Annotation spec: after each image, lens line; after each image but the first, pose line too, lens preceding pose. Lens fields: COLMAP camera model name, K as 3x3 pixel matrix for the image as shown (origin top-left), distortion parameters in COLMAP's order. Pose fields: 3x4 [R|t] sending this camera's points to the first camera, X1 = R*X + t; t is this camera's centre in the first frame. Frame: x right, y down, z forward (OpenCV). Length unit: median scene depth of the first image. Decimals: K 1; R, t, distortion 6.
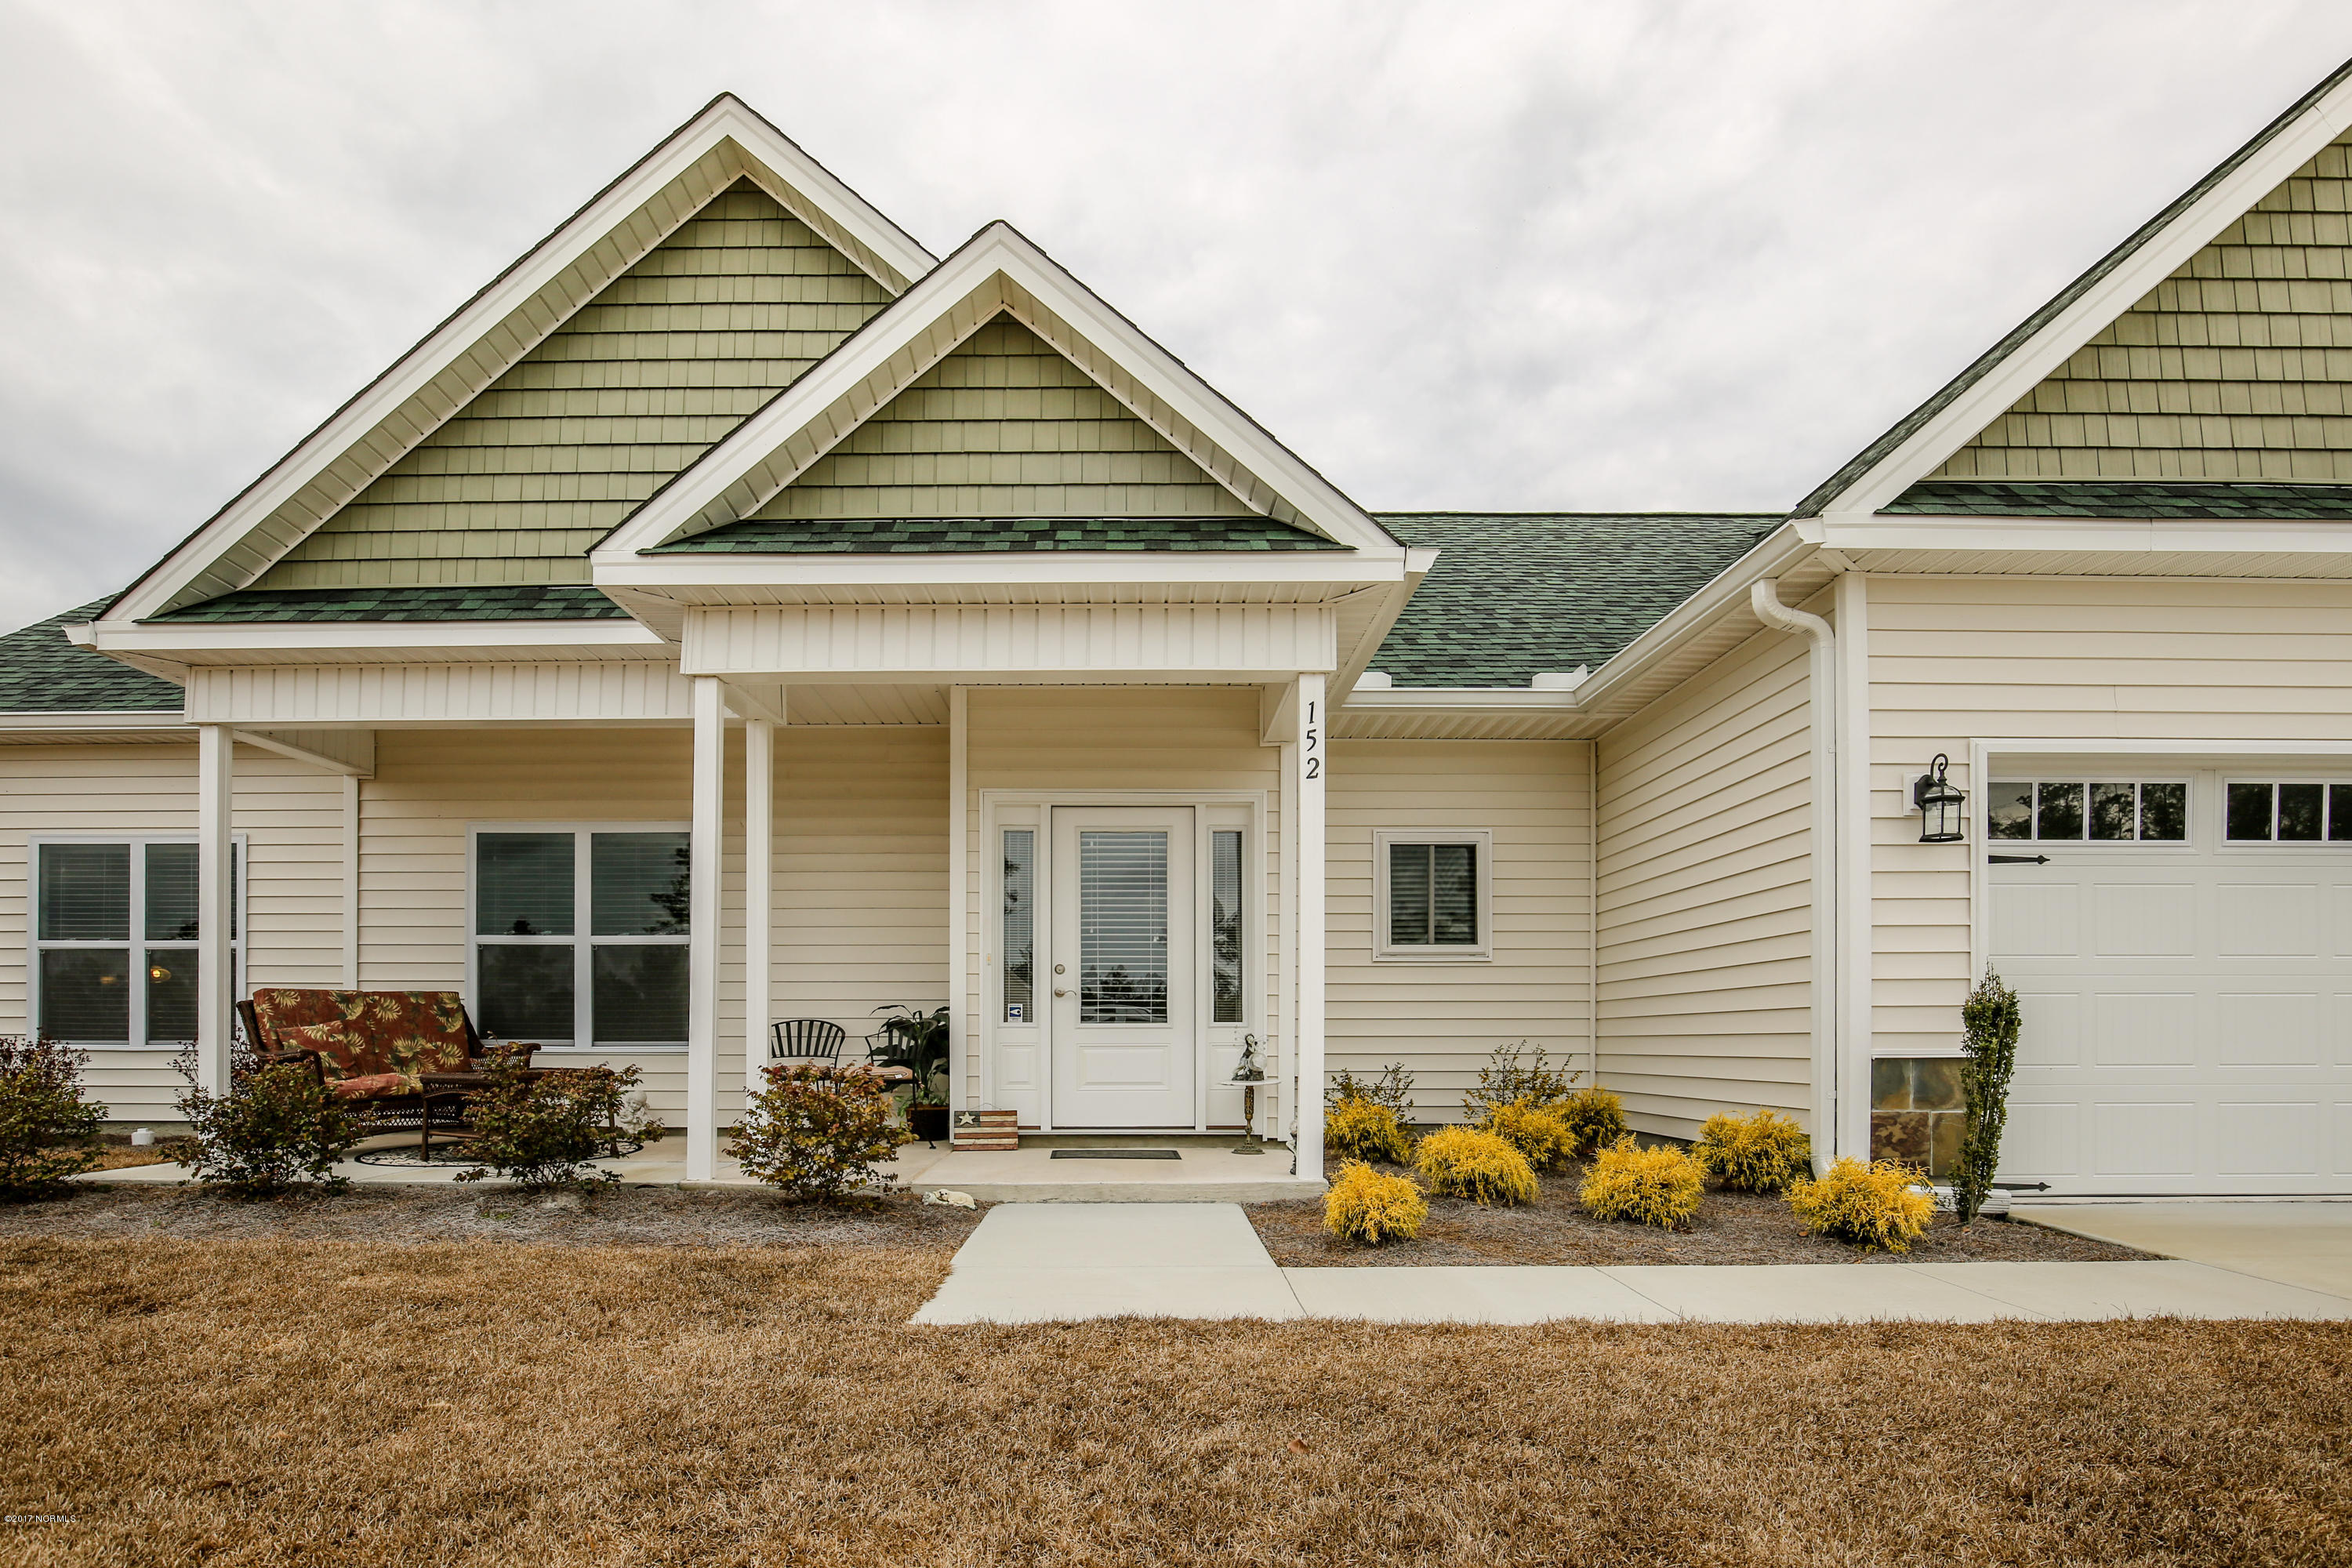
lens RADIAL K [[1295.0, 0, 1167.0], [0, 1295.0, 905.5], [0, 0, 1]] dist [-0.032886, -0.000151]
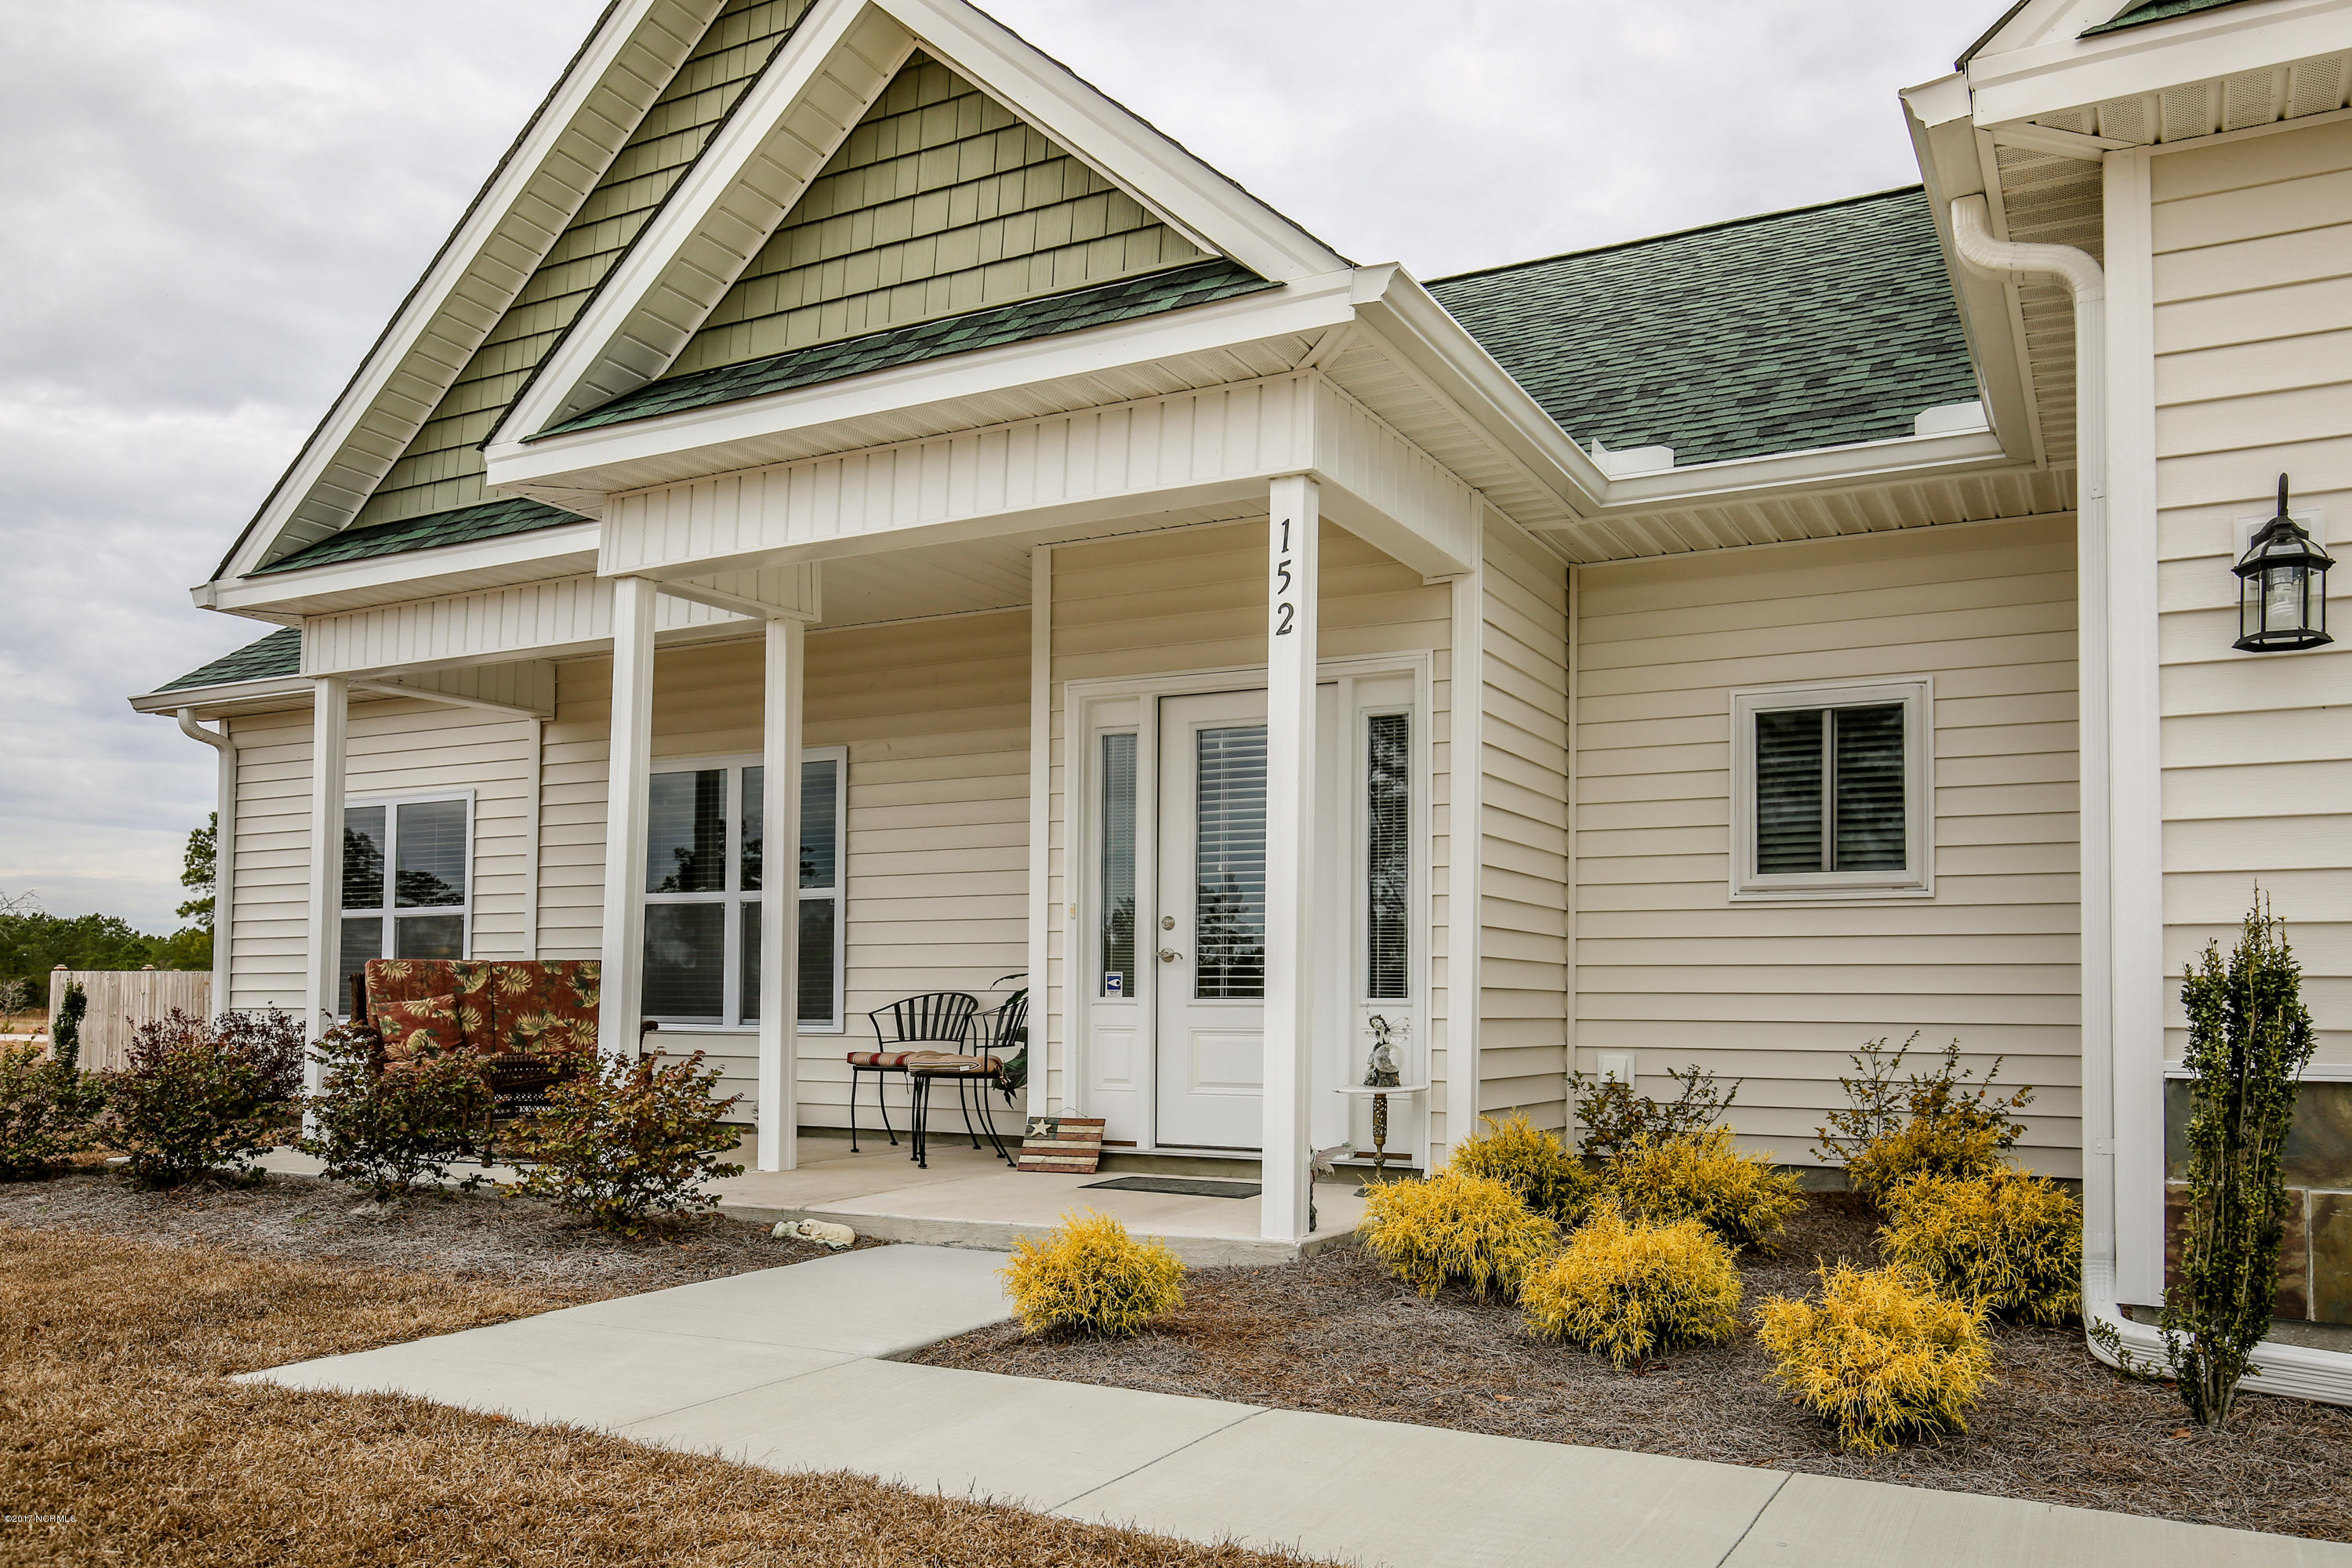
lens RADIAL K [[1776.9, 0, 1175.0], [0, 1776.9, 785.9], [0, 0, 1]] dist [0.002092, 0.002651]
pose [[0.882643, -0.051821, -0.467178, 0.393352], [0.040272, 0.998587, -0.034681, 0.007718], [0.468315, 0.011796, 0.883483, 0.132622]]
